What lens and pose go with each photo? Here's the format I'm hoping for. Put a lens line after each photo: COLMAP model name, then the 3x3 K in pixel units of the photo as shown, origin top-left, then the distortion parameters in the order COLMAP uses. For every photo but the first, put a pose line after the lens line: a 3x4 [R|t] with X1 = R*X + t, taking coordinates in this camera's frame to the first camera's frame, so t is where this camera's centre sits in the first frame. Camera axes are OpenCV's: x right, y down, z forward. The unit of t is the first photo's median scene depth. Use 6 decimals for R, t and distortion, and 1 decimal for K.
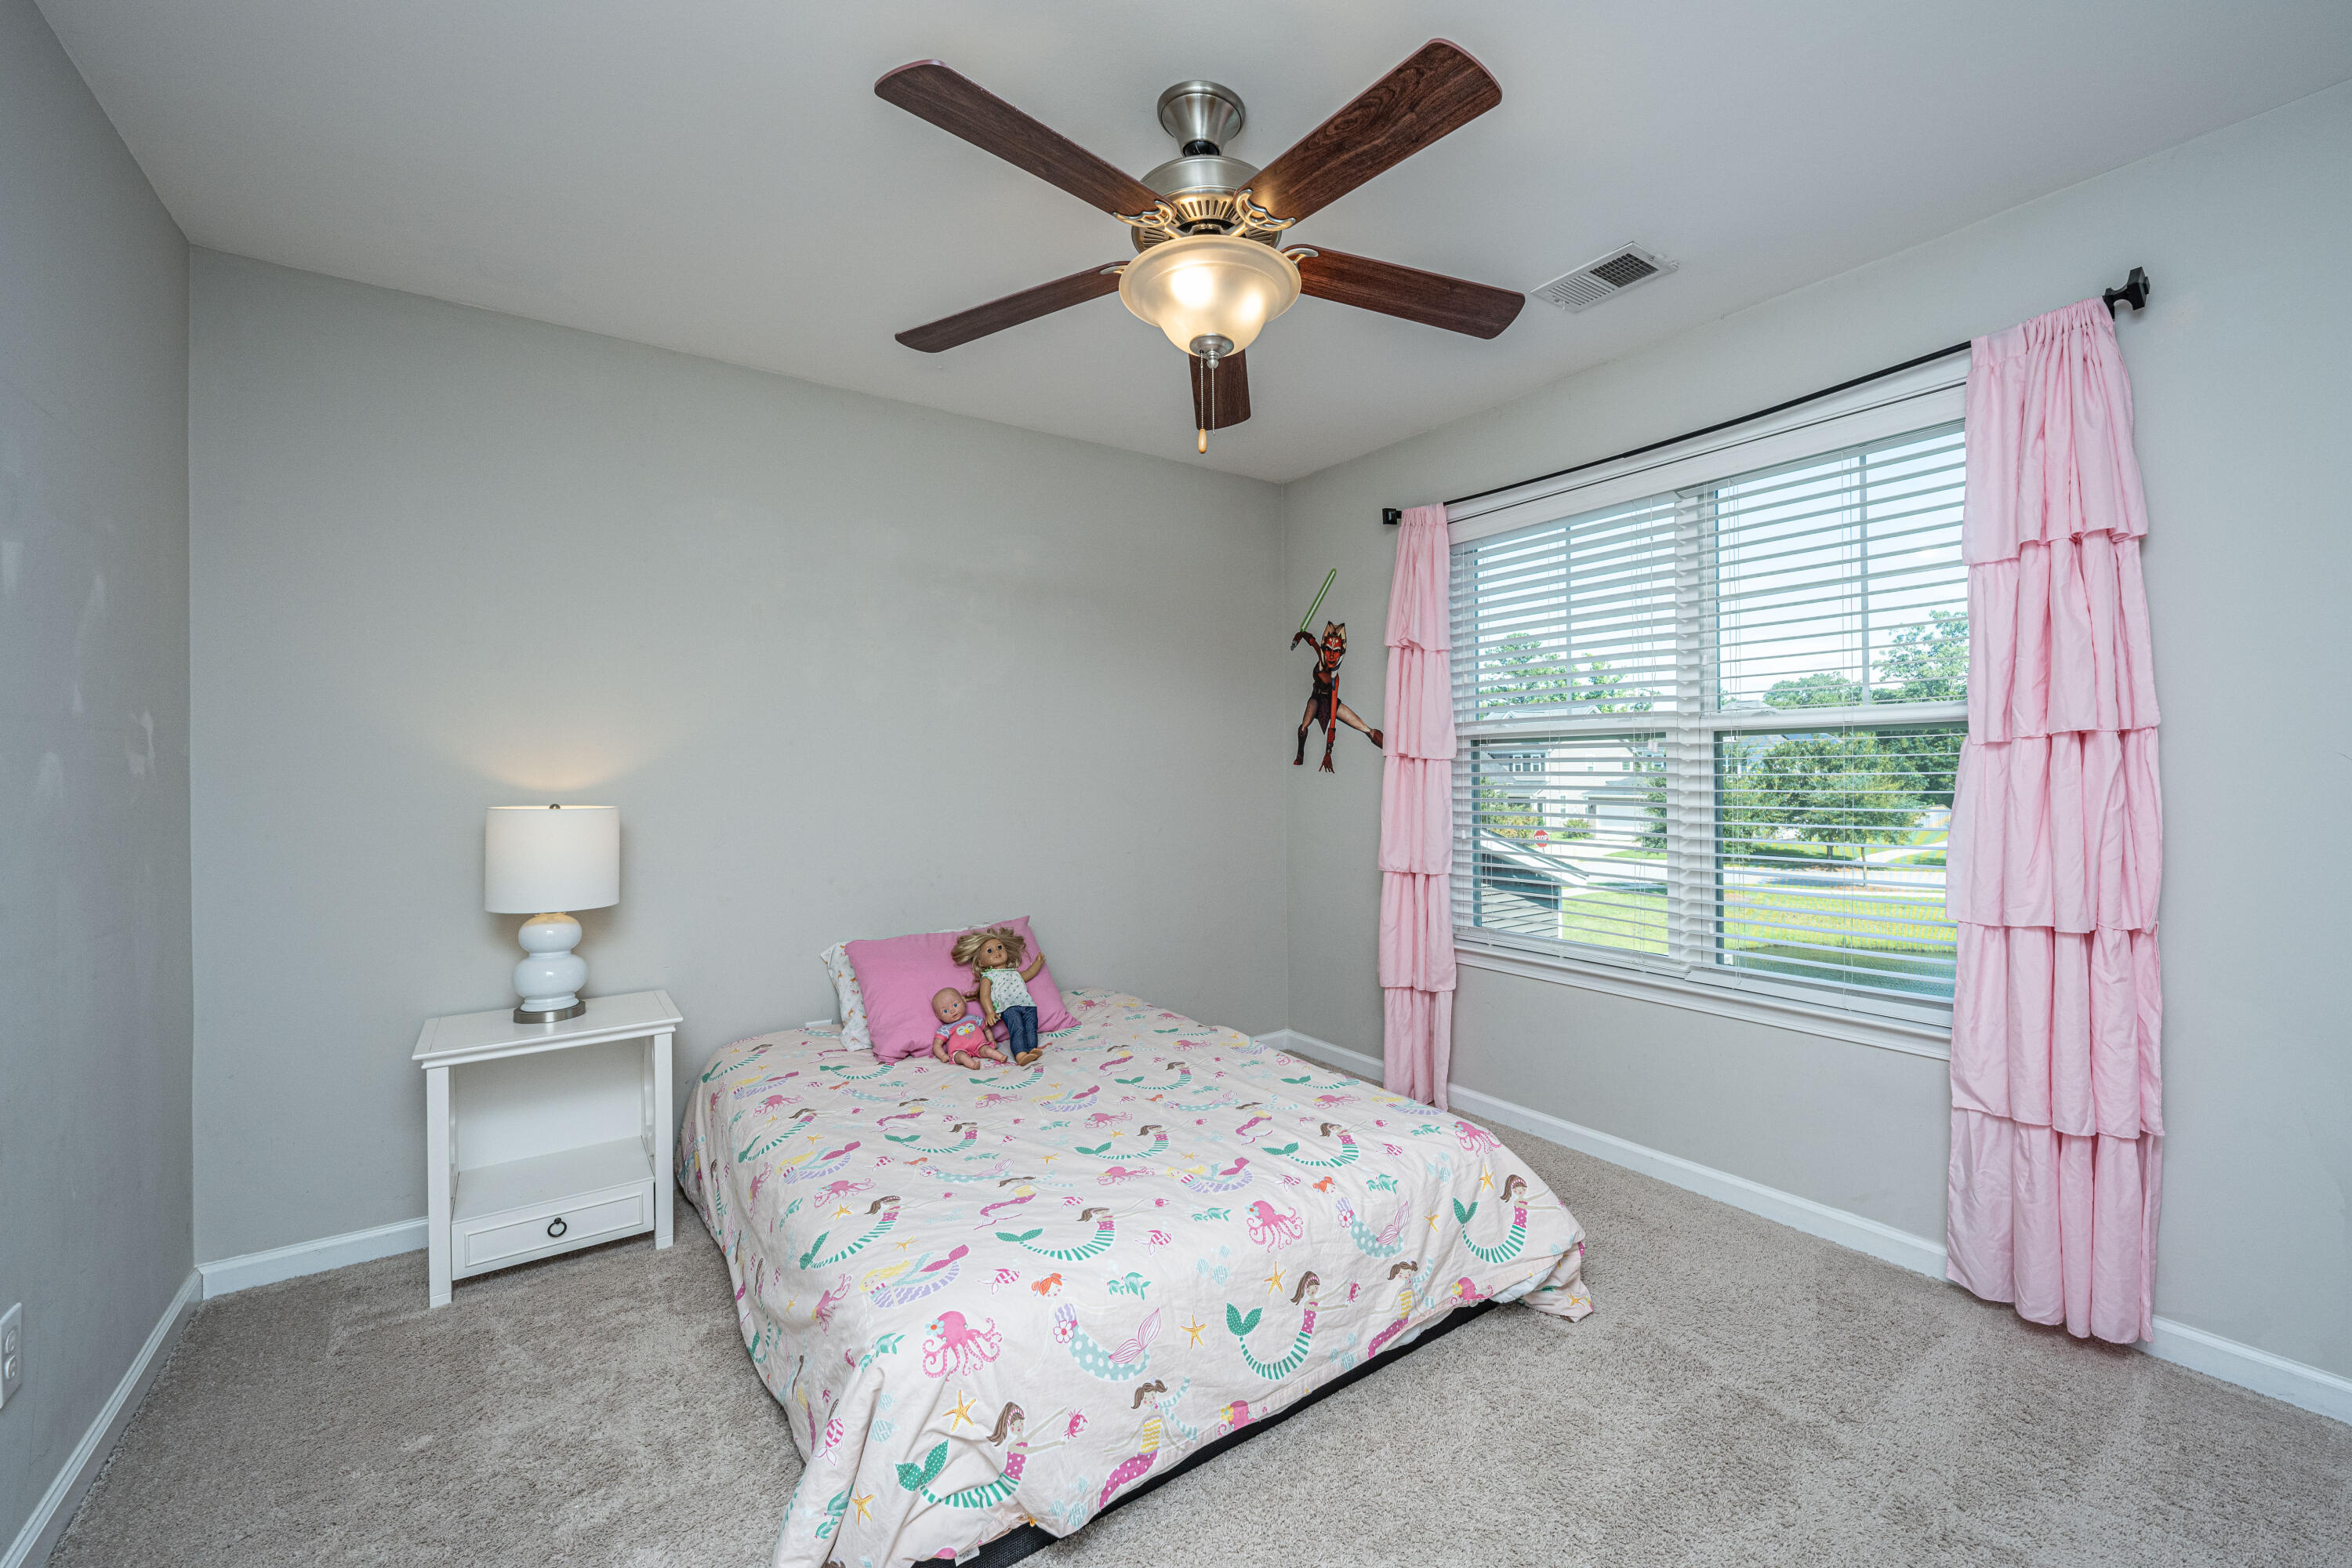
lens RADIAL K [[972.6, 0, 1199.2], [0, 972.6, 784.8], [0, 0, 1]] dist [-0.000539, 0.000225]
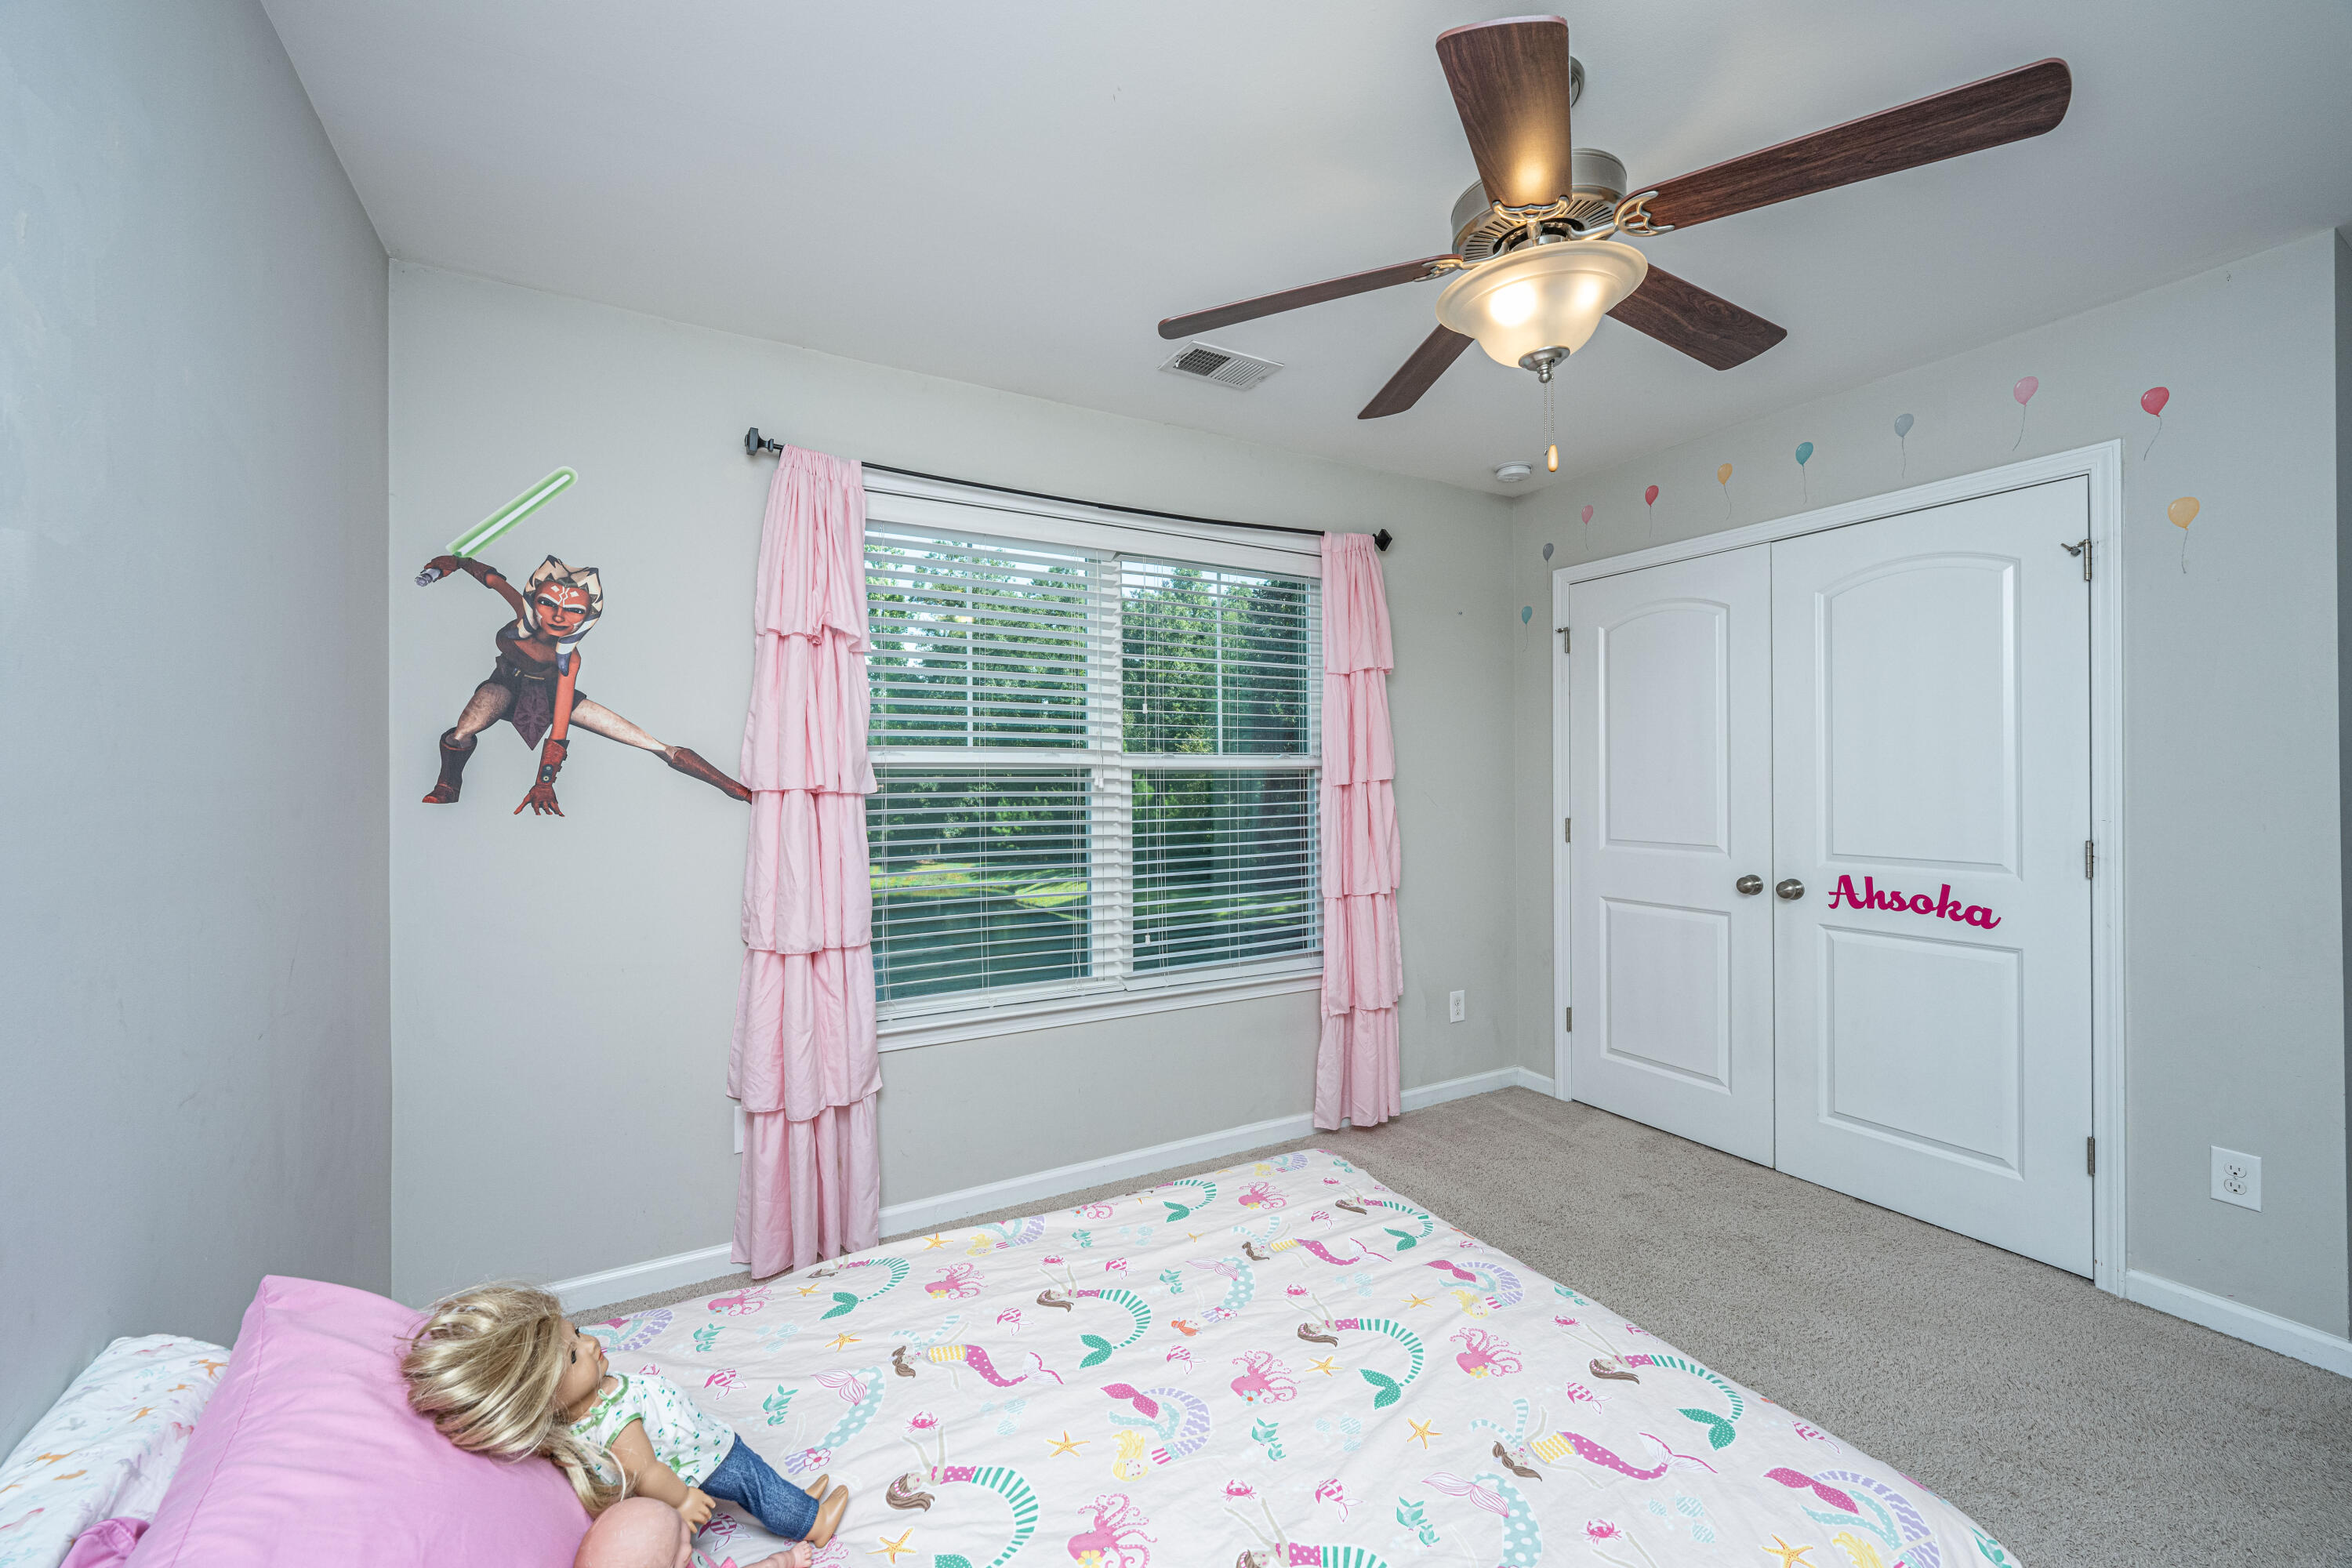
lens RADIAL K [[972.6, 0, 1199.2], [0, 972.6, 784.8], [0, 0, 1]] dist [-0.000539, 0.000225]
pose [[0.069241, 0.001241, 0.997599, -0.506489], [0.019083, 0.999815, -0.002568, -0.026638], [-0.997417, 0.019215, 0.069205, 0.690990]]
